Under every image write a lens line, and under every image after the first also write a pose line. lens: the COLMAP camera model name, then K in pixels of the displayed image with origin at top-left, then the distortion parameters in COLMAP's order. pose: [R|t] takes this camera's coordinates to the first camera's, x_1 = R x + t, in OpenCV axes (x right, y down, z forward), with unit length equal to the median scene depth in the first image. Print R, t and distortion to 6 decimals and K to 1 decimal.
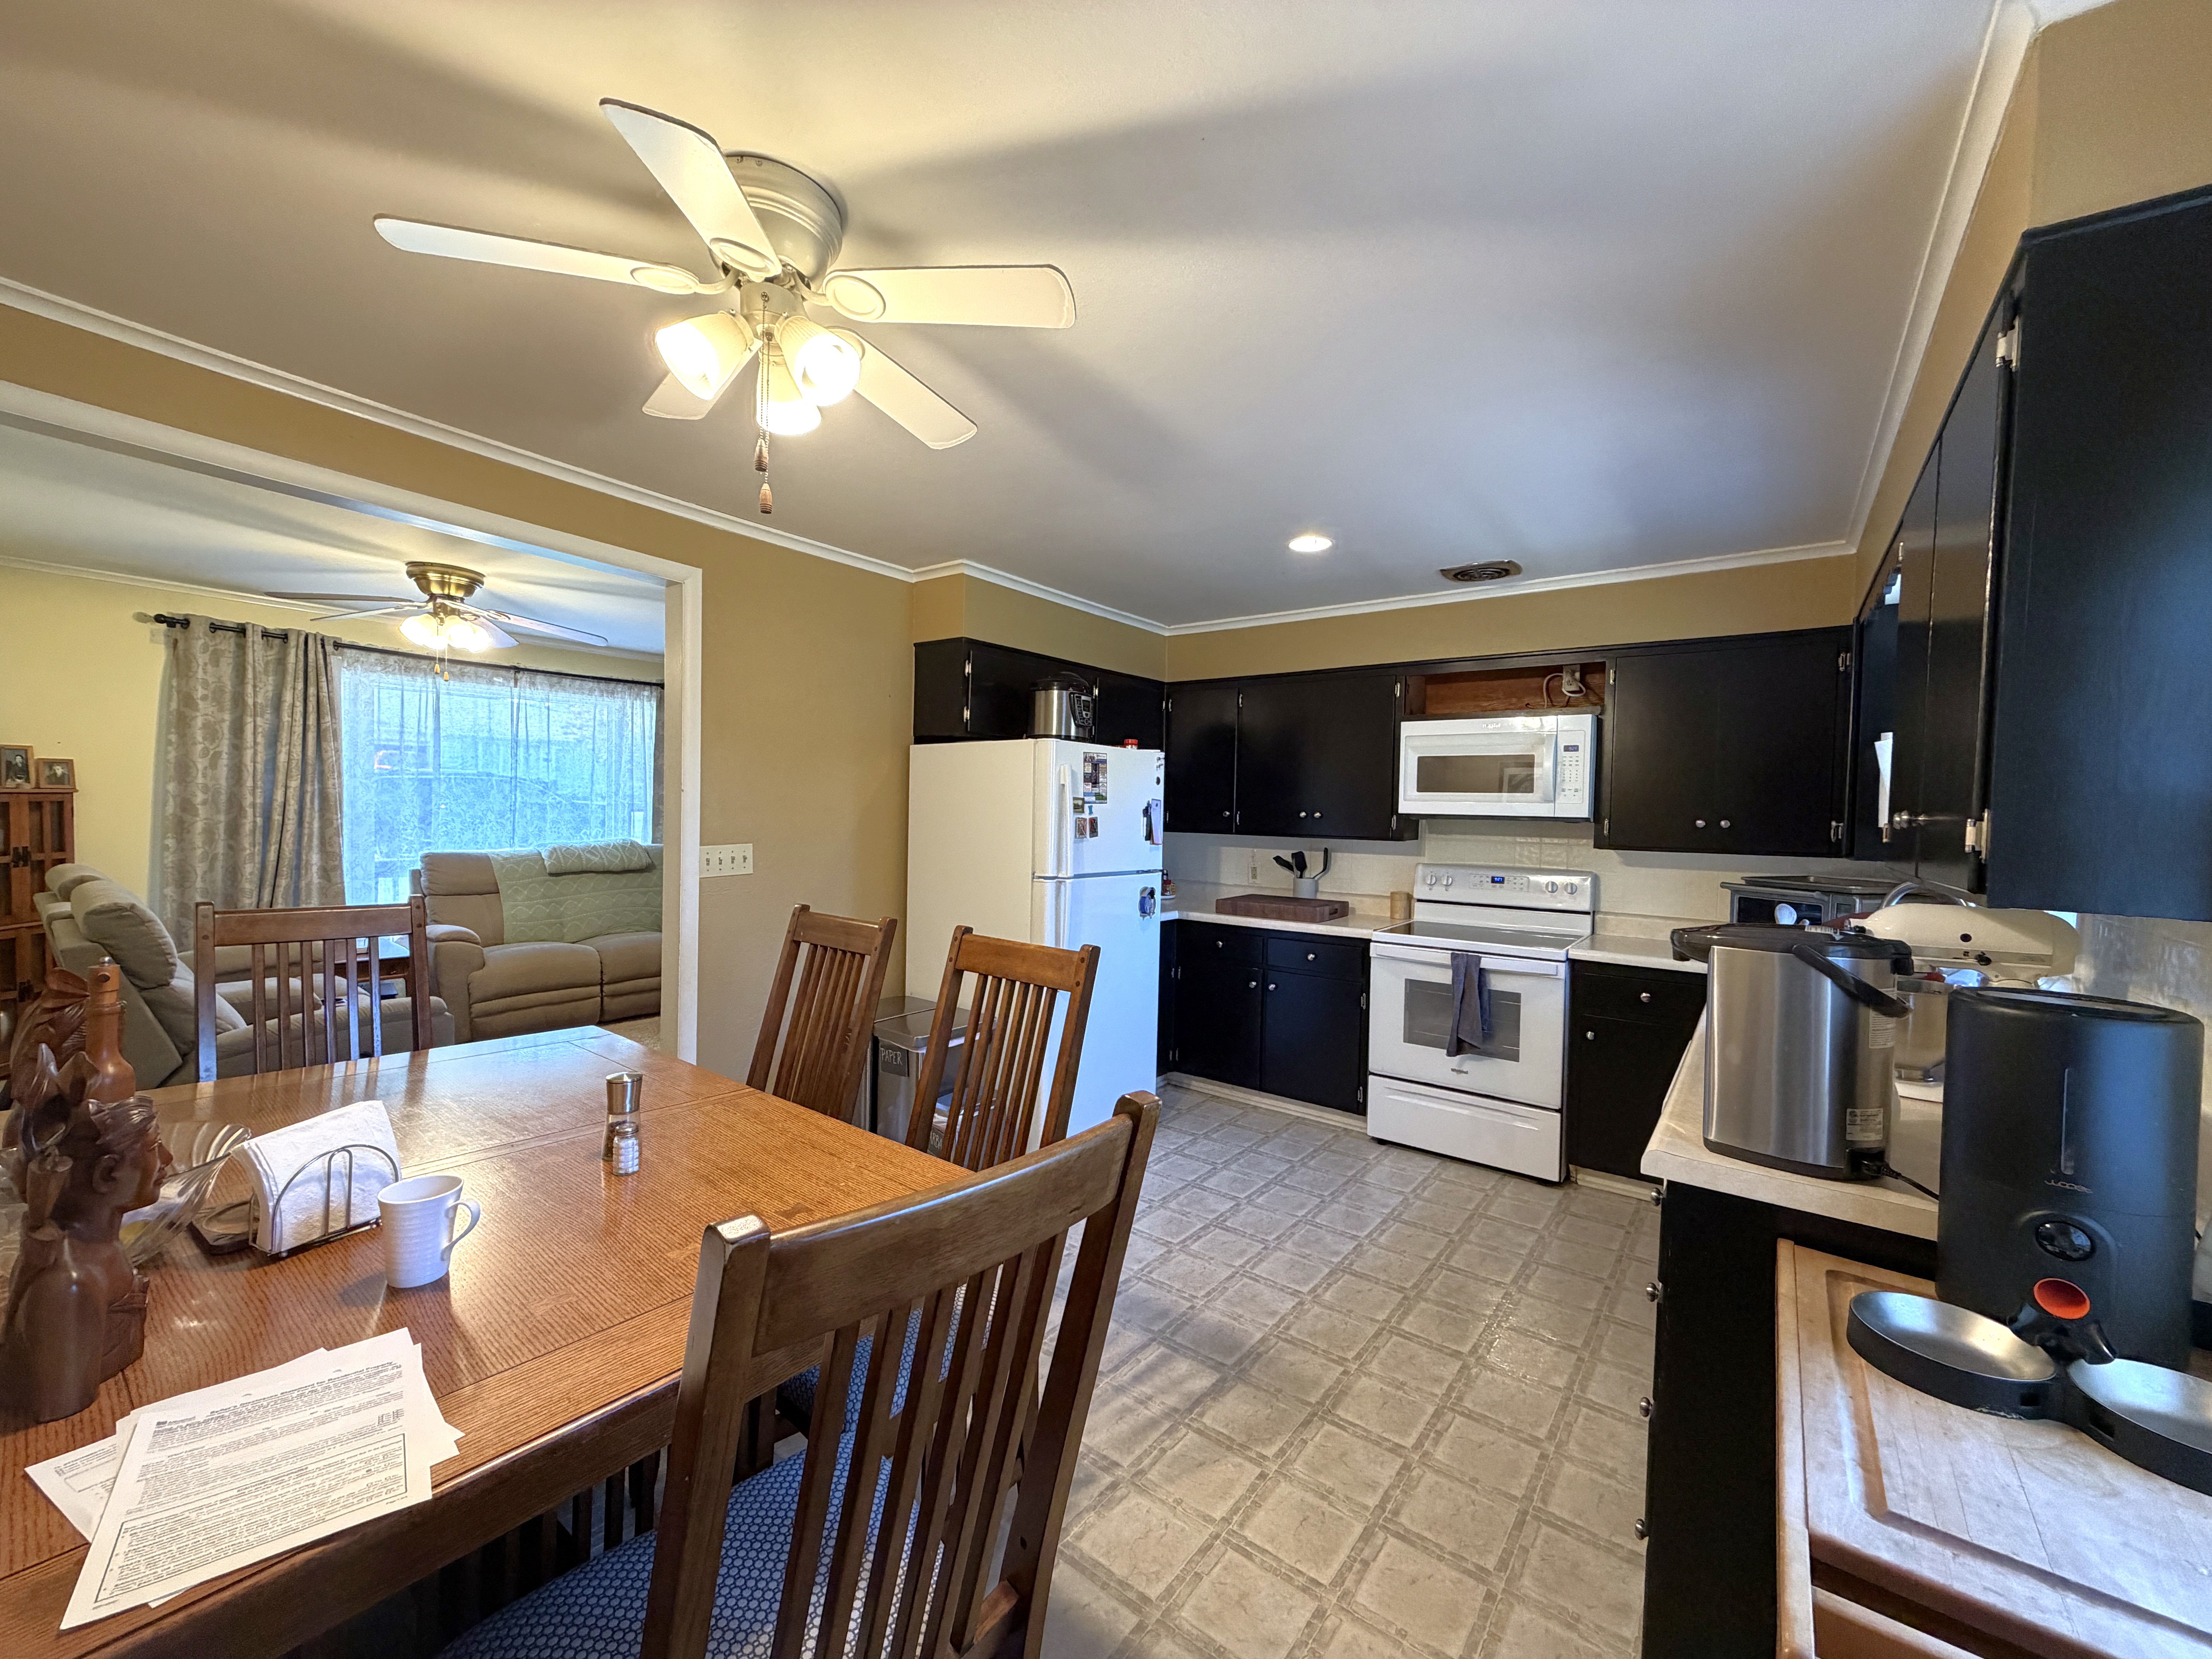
lens RADIAL K [[878.8, 0, 1097.9], [0, 878.8, 829.1], [0, 0, 1]] dist [0.000561, -0.000489]
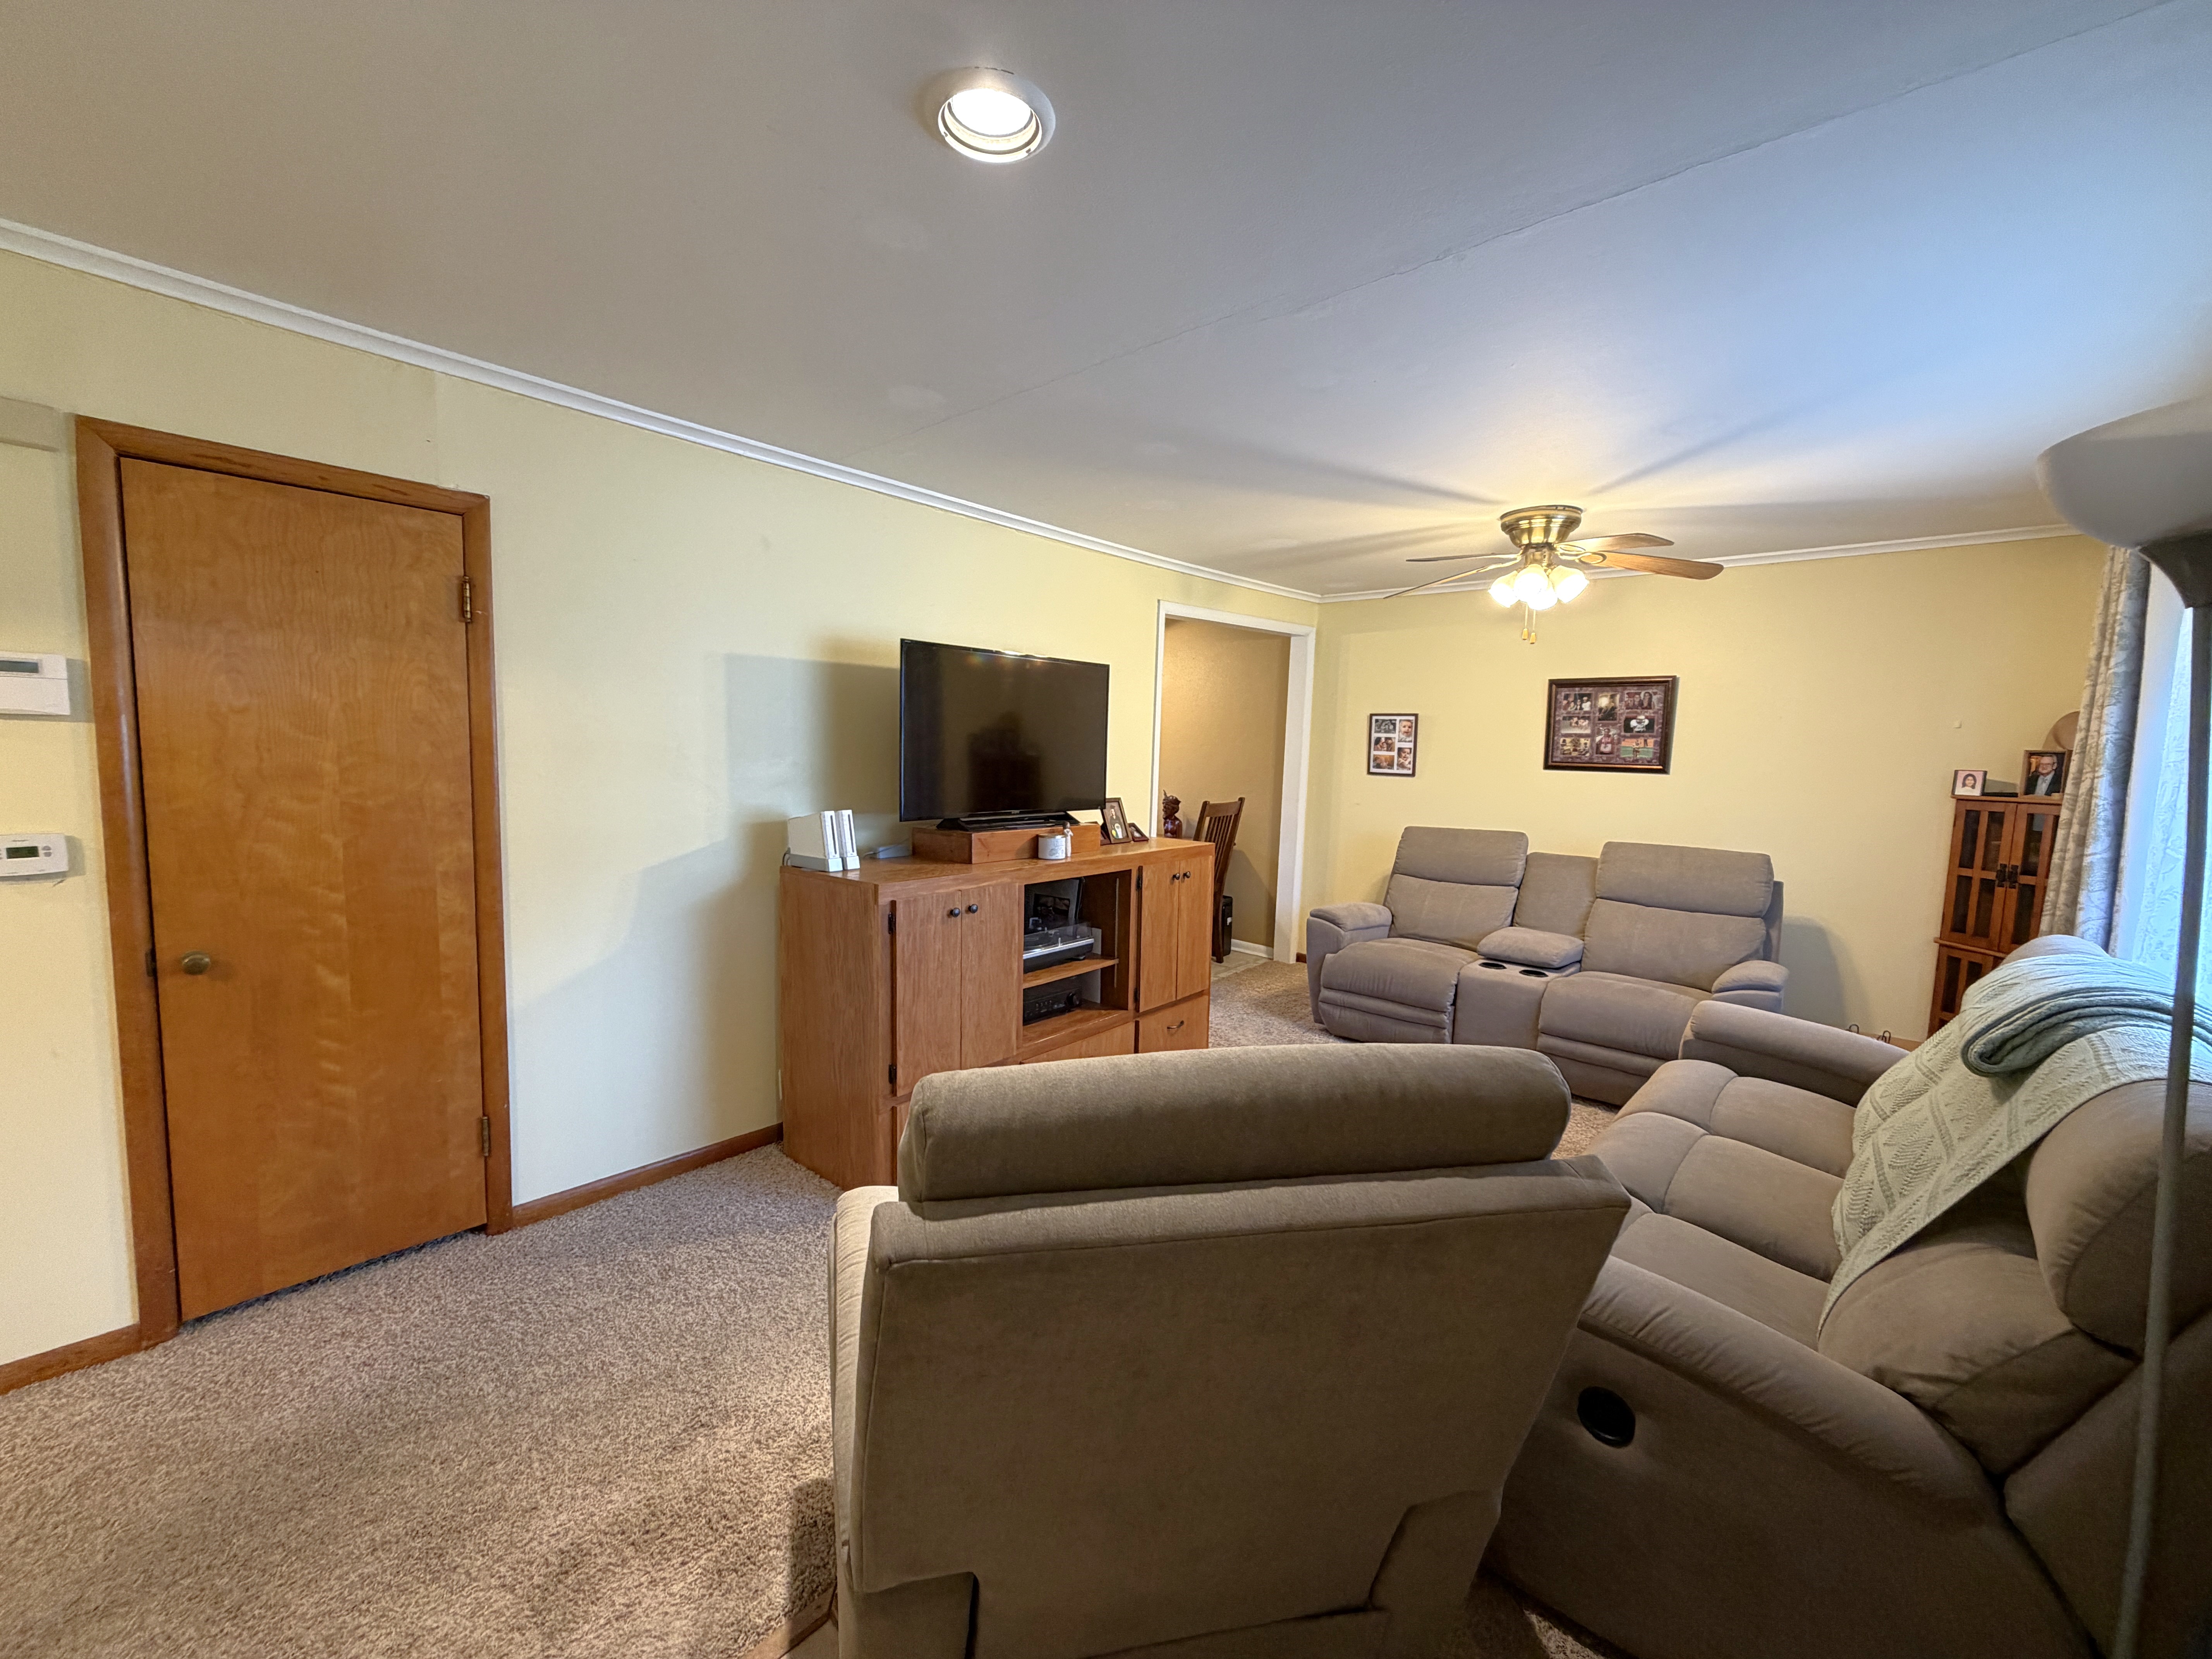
lens RADIAL K [[878.8, 0, 1097.9], [0, 878.8, 829.1], [0, 0, 1]] dist [0.000561, -0.000489]
pose [[-0.995269, -0.064569, 0.072597, -0.341405], [-0.055253, 0.990777, 0.123725, -0.062186], [-0.079916, 0.119129, -0.989657, 1.653500]]
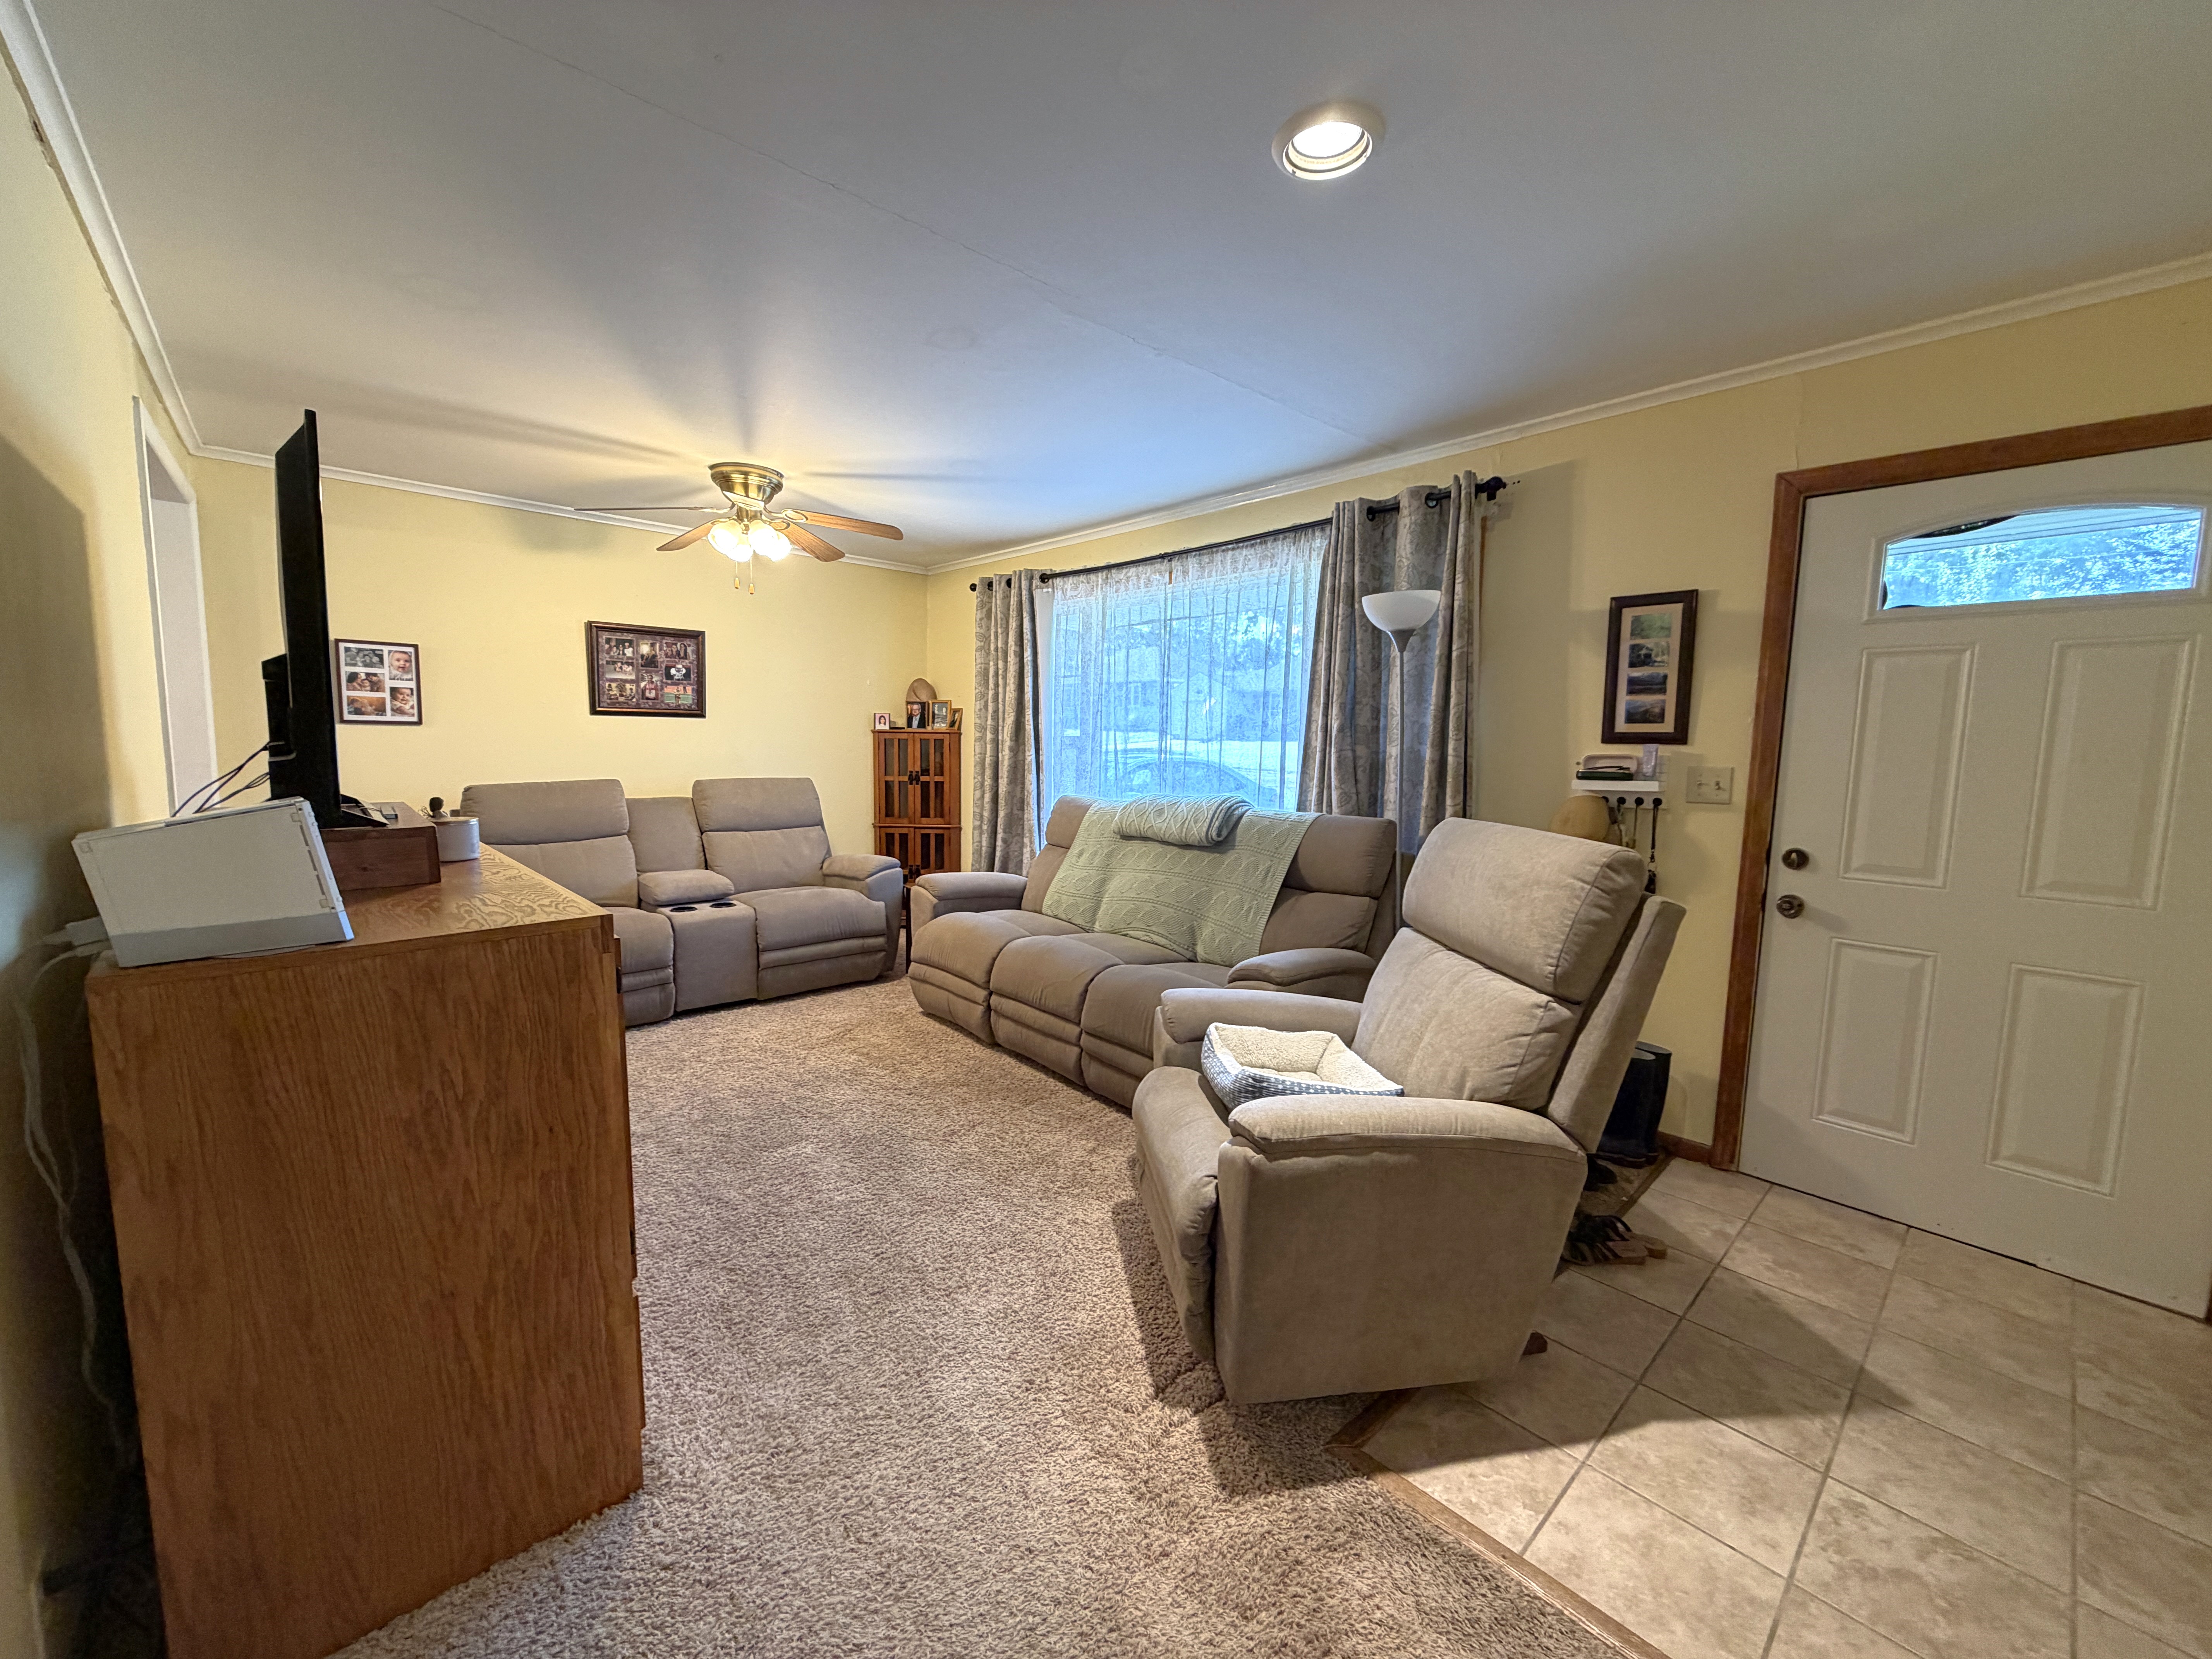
lens RADIAL K [[878.8, 0, 1097.9], [0, 878.8, 829.1], [0, 0, 1]] dist [0.000561, -0.000489]
pose [[-0.185043, 0.070026, -0.980232, 0.104245], [-0.052876, 0.995304, 0.081085, -0.014287], [0.981307, 0.066835, -0.180471, 1.332743]]
